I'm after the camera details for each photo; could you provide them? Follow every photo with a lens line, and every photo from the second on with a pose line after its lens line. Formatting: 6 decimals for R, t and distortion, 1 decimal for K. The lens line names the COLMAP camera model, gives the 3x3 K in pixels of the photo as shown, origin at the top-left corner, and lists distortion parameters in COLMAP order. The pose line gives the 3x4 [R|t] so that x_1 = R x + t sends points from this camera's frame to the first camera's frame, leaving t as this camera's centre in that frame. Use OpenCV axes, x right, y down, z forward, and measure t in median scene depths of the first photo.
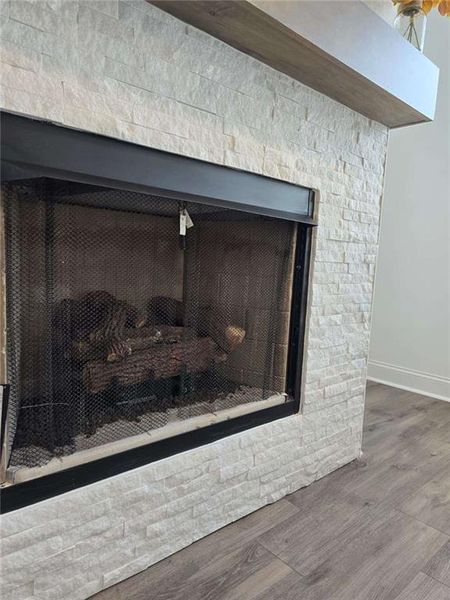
lens RADIAL K [[402.6, 0, 222.6], [0, 402.6, 299.4], [0, 0, 1]] dist [0.047191, -0.044700]
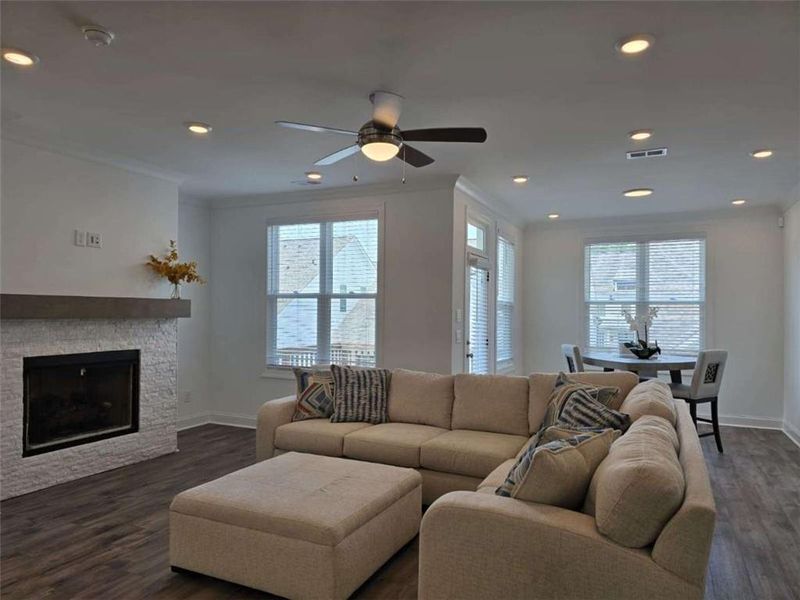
lens RADIAL K [[536.8, 0, 402.7], [0, 536.8, 305.9], [0, 0, 1]] dist [0.047191, -0.044700]
pose [[0.927883, -0.040615, 0.370652, 0.550916], [0.074447, 0.994215, -0.077425, -0.143090], [-0.365363, 0.099435, 0.925539, -3.191791]]
